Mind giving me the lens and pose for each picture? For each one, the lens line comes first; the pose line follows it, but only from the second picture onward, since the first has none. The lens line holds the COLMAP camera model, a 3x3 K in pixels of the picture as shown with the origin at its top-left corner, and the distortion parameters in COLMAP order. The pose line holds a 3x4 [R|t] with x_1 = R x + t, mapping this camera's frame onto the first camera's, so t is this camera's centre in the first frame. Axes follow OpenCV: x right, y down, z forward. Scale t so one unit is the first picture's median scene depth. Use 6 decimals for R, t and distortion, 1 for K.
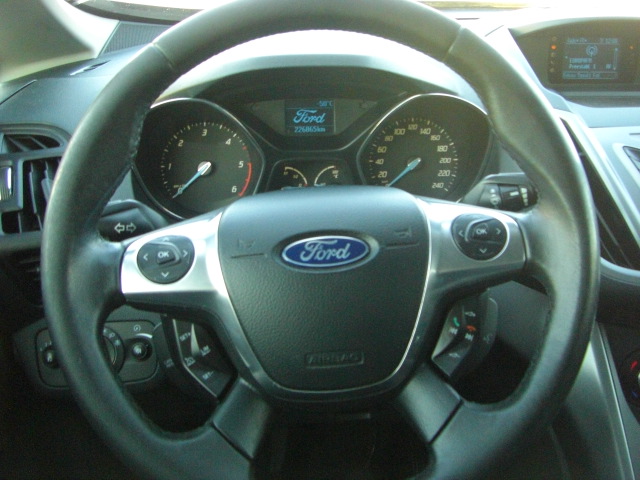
lens RADIAL K [[727.0, 0, 352.4], [0, 727.0, 201.3], [0, 0, 1]] dist [-0.186962, 0.137869]
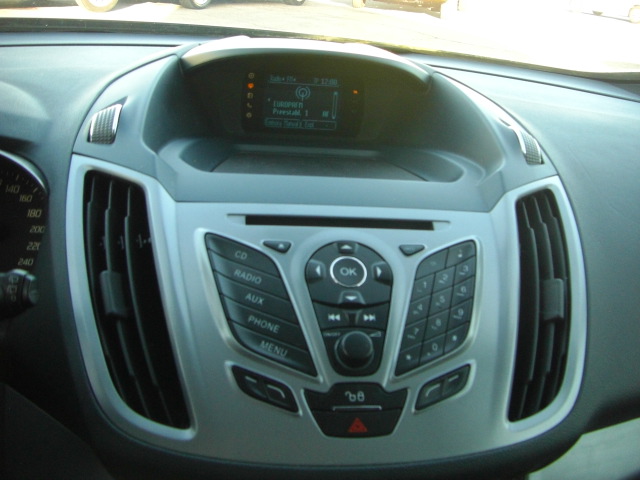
lens RADIAL K [[727.0, 0, 352.4], [0, 727.0, 201.3], [0, 0, 1]] dist [-0.186962, 0.137869]
pose [[0.992319, 0.062344, 0.106844, 0.525503], [-0.057596, 0.997234, -0.046969, -0.098897], [-0.109477, 0.040455, 0.993166, 0.344231]]
